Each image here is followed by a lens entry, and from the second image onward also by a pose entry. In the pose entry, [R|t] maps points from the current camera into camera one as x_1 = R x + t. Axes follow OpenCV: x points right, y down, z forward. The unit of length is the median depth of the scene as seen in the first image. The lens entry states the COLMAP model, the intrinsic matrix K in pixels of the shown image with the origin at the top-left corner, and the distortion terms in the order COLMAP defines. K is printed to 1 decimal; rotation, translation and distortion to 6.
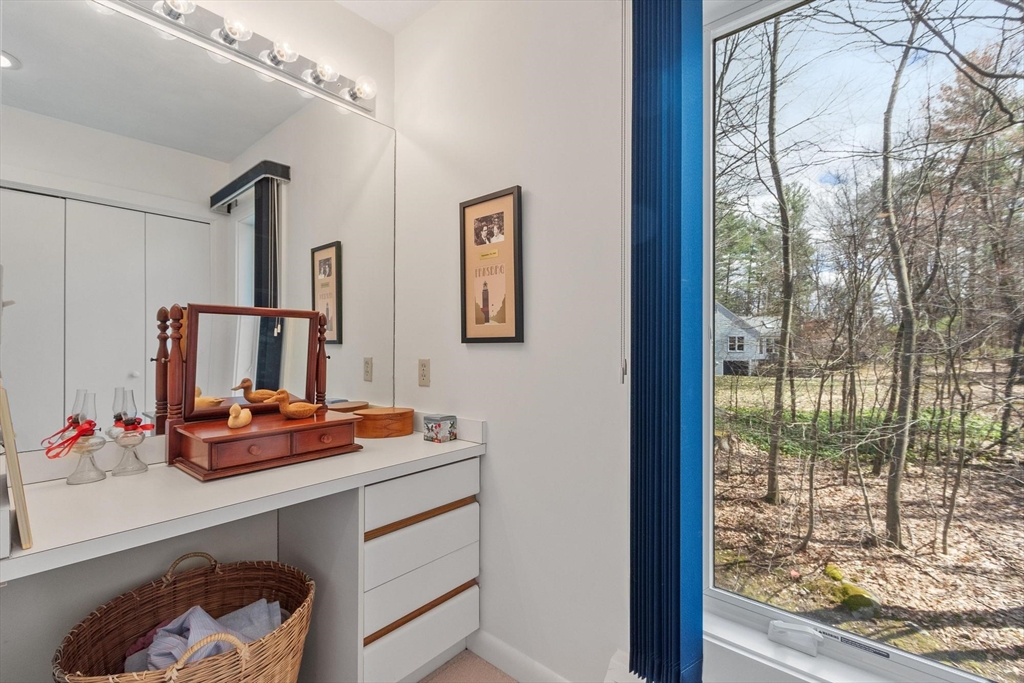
lens RADIAL K [[453.0, 0, 509.9], [0, 453.0, 343.7], [0, 0, 1]] dist [0.000580, 0.000316]
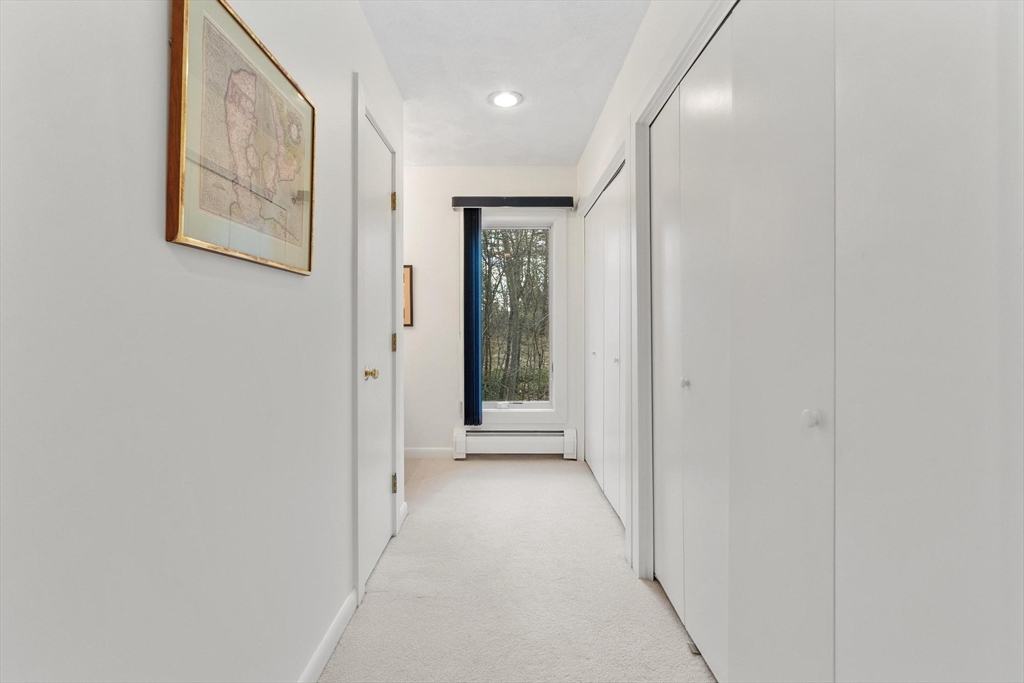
lens RADIAL K [[453.0, 0, 512.3], [0, 453.0, 334.7], [0, 0, 1]] dist [0.000580, 0.000316]
pose [[0.751518, -0.010821, 0.659624, -0.232335], [-0.004741, 0.999751, 0.021802, -0.002699], [-0.659696, -0.019512, 0.751279, -0.242681]]
